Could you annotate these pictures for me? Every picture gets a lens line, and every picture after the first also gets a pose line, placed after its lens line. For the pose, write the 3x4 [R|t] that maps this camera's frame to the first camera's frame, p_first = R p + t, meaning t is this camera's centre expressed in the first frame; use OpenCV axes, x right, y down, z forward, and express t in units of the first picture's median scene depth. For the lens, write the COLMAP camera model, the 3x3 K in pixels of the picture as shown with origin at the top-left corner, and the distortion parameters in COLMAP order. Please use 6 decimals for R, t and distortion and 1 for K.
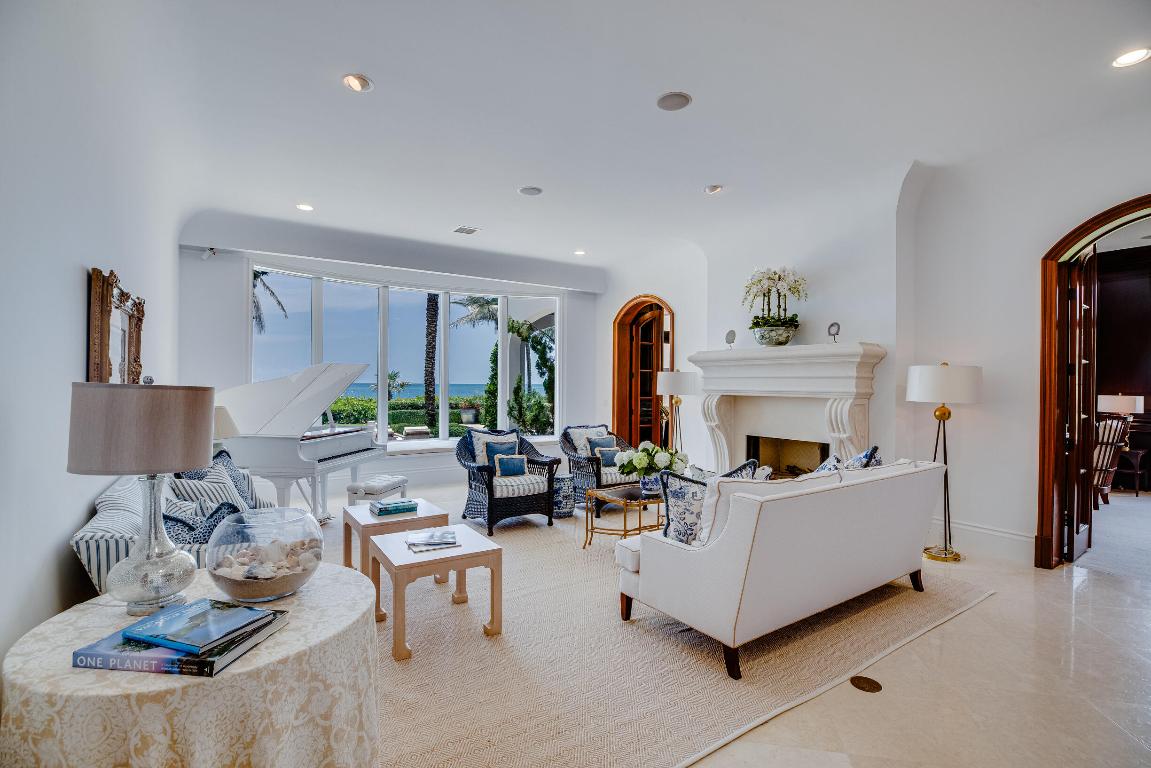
lens RADIAL K [[525.4, 0, 570.0], [0, 525.4, 386.6], [0, 0, 1]] dist [-0.039908, 0.015062]
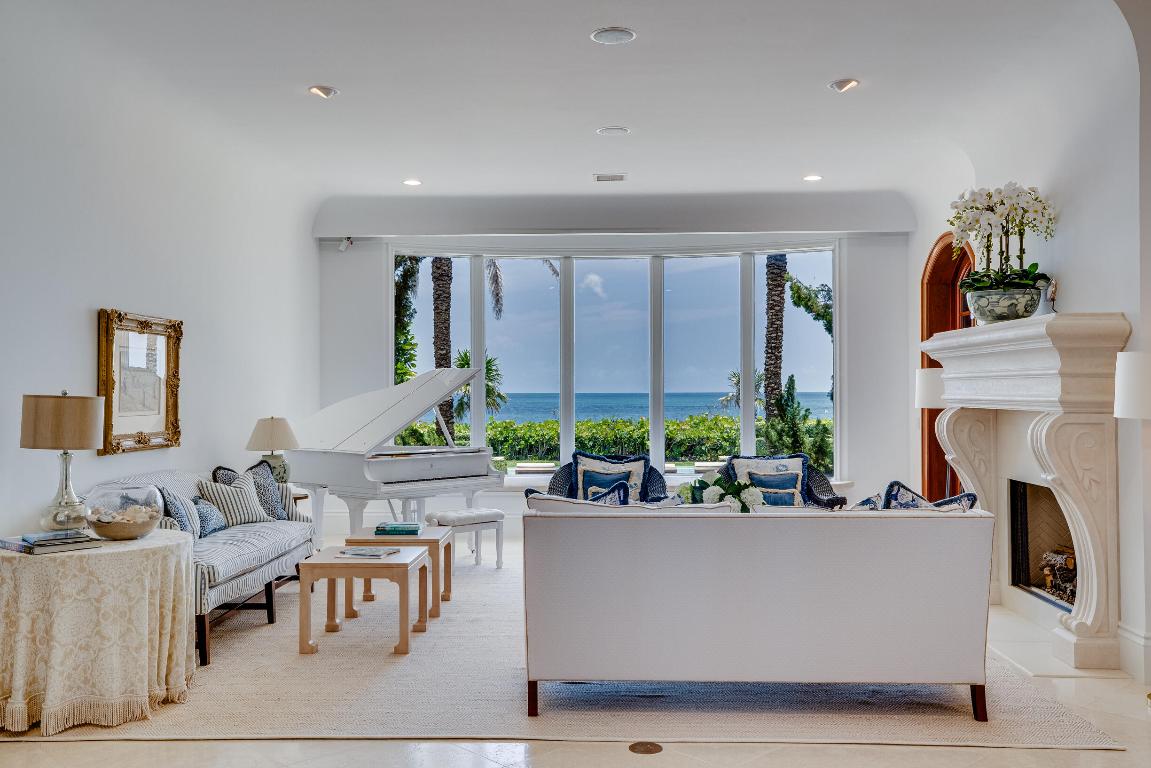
lens RADIAL K [[1017.5, 0, 575.5], [0, 1017.5, 384.0], [0, 0, 1]] dist [0.055083, 0.002139]
pose [[0.822894, -0.014193, -0.568017, 0.716250], [0.006174, 0.999852, -0.016039, 0.007007], [0.568161, 0.009692, 0.822860, -0.223839]]
